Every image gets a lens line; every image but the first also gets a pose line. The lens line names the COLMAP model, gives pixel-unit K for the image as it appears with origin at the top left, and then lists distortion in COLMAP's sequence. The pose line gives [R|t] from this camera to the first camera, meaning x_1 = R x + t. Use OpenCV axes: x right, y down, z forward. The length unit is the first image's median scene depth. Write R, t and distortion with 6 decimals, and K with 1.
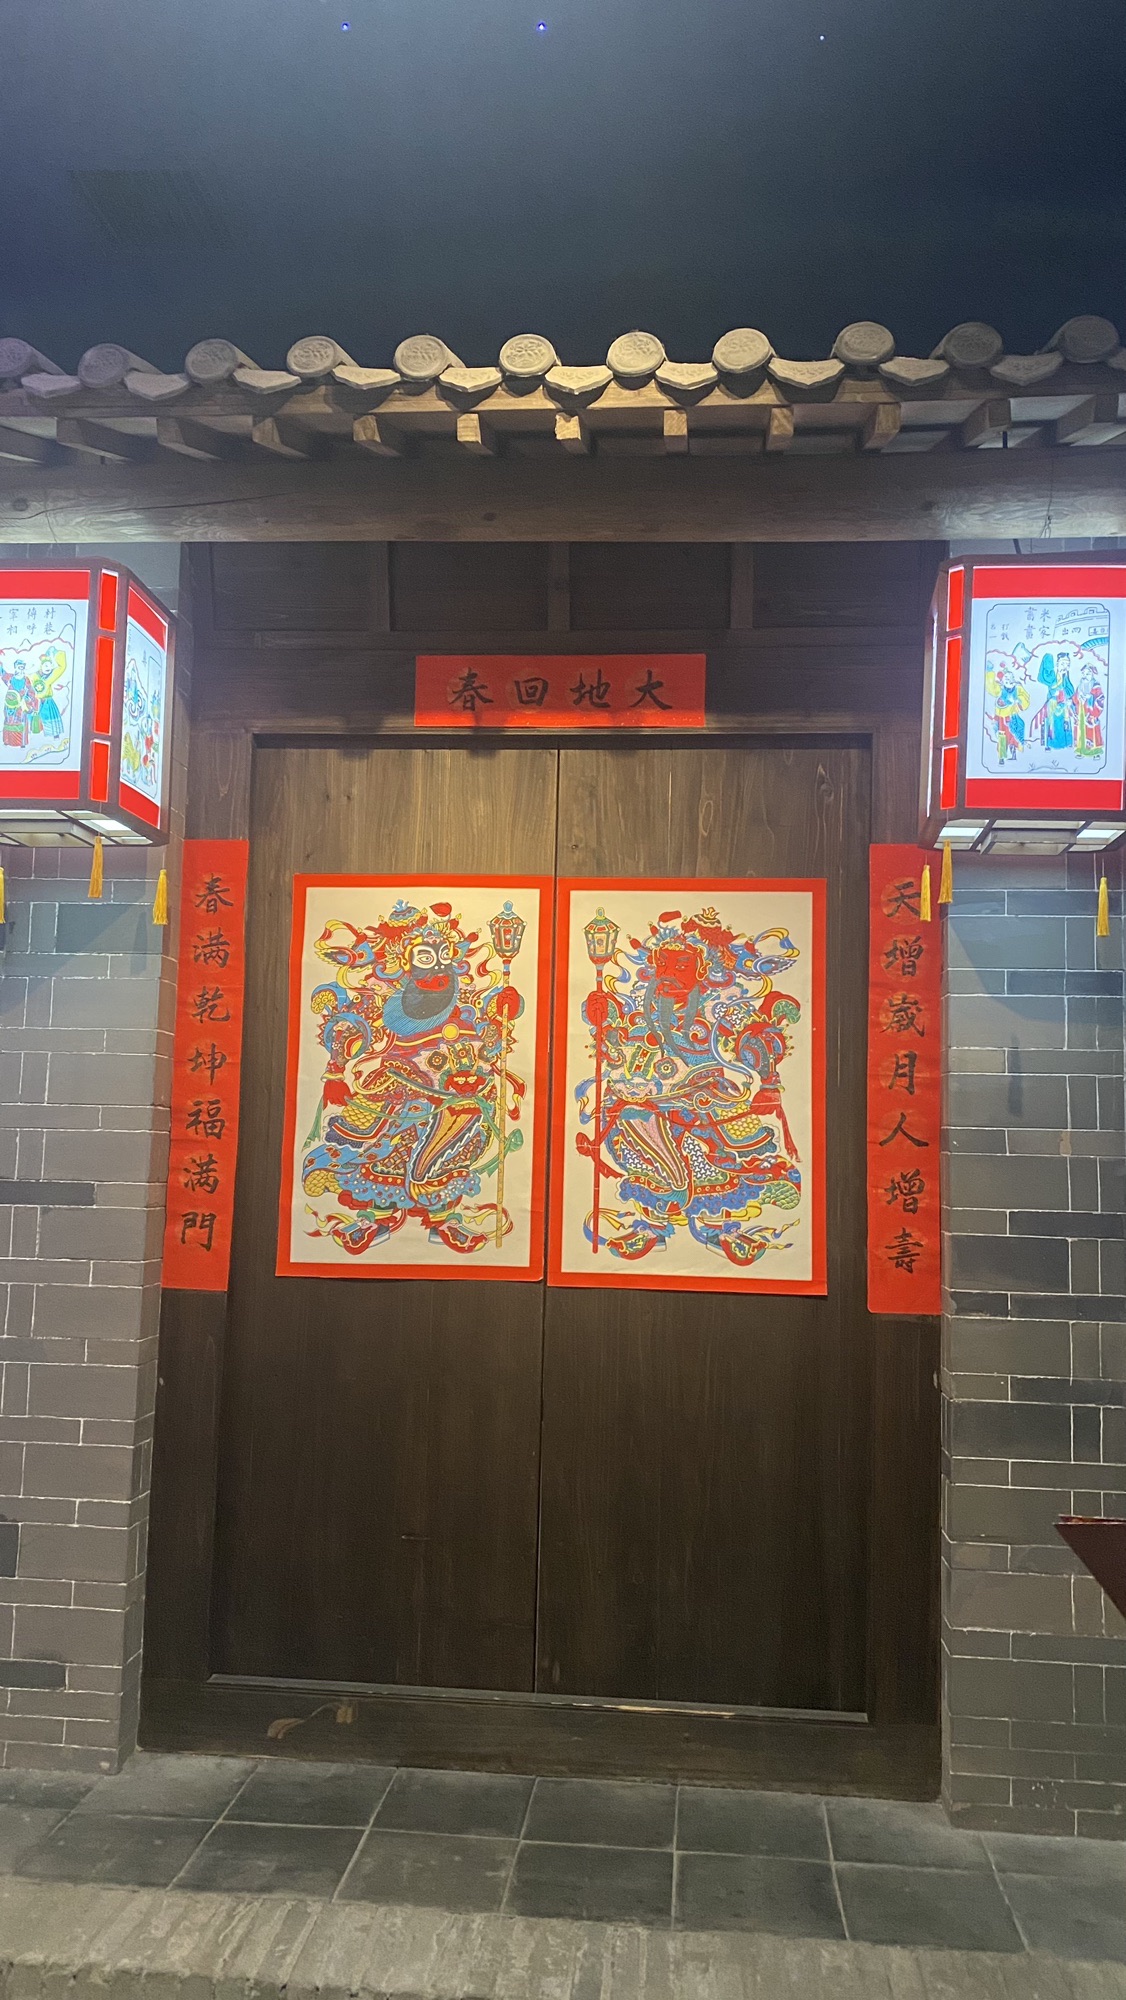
lens RADIAL K [[1531.4, 0, 563.0], [0, 1531.4, 1000.0], [0, 0, 1]] dist [0.362884, 0.000299]
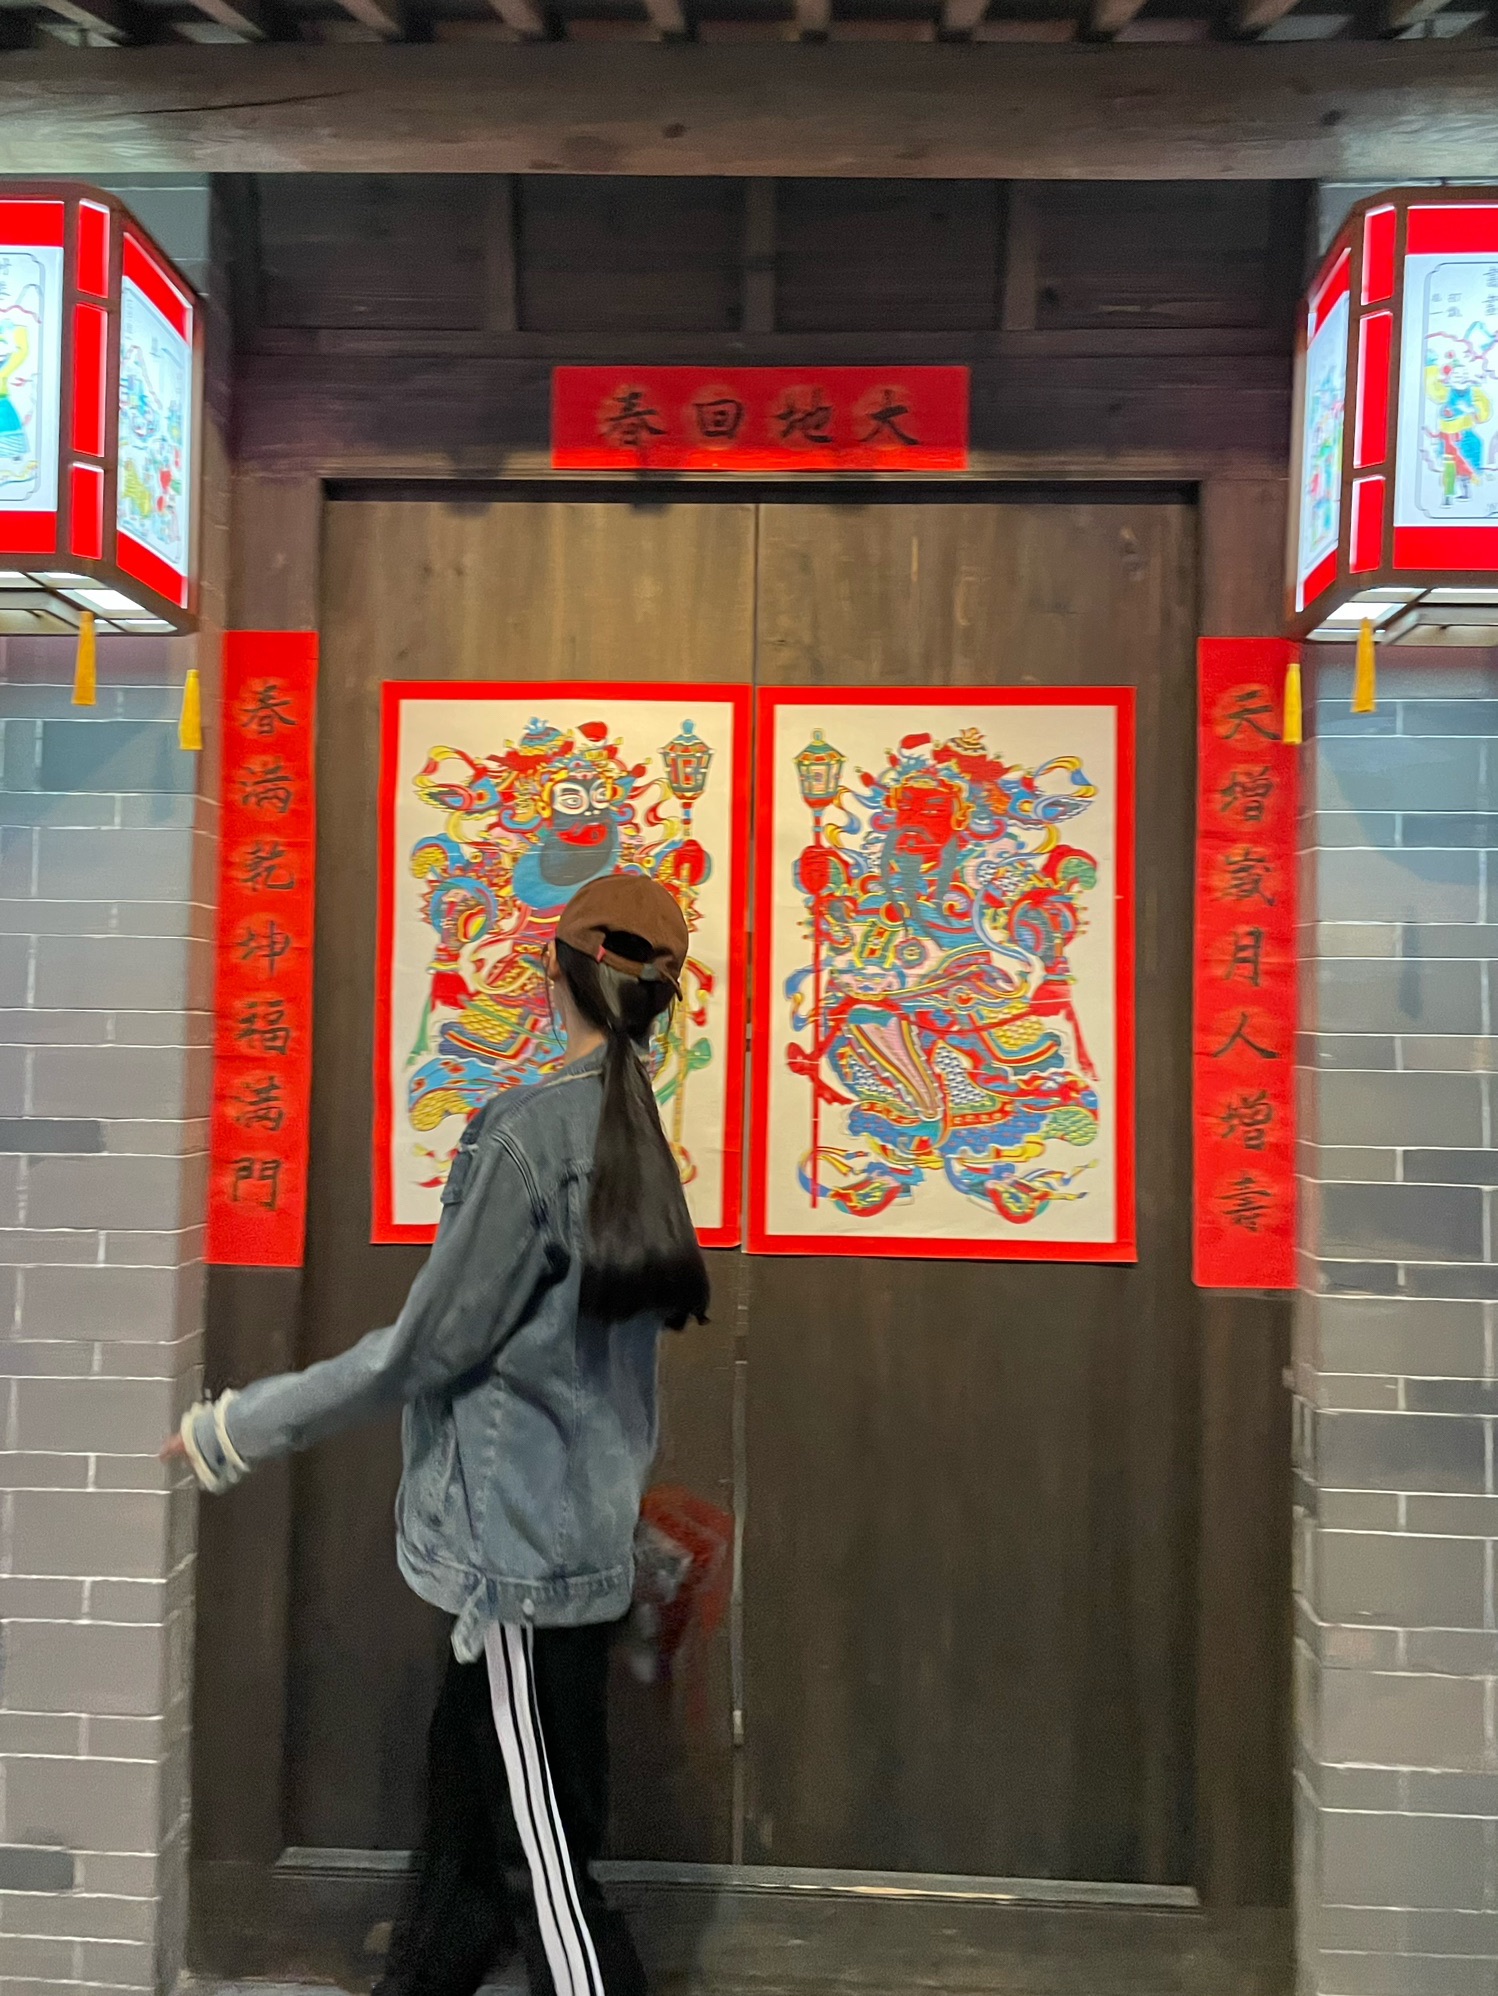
lens RADIAL K [[1574.1, 0, 748.2], [0, 1574.1, 920.7], [0, 0, 1]] dist [0.217063, -0.093857]
pose [[0.998096, -0.006436, 0.061350, -0.054399], [0.003647, 0.998959, 0.045465, -0.004541], [-0.061579, -0.045155, 0.997080, 0.267232]]
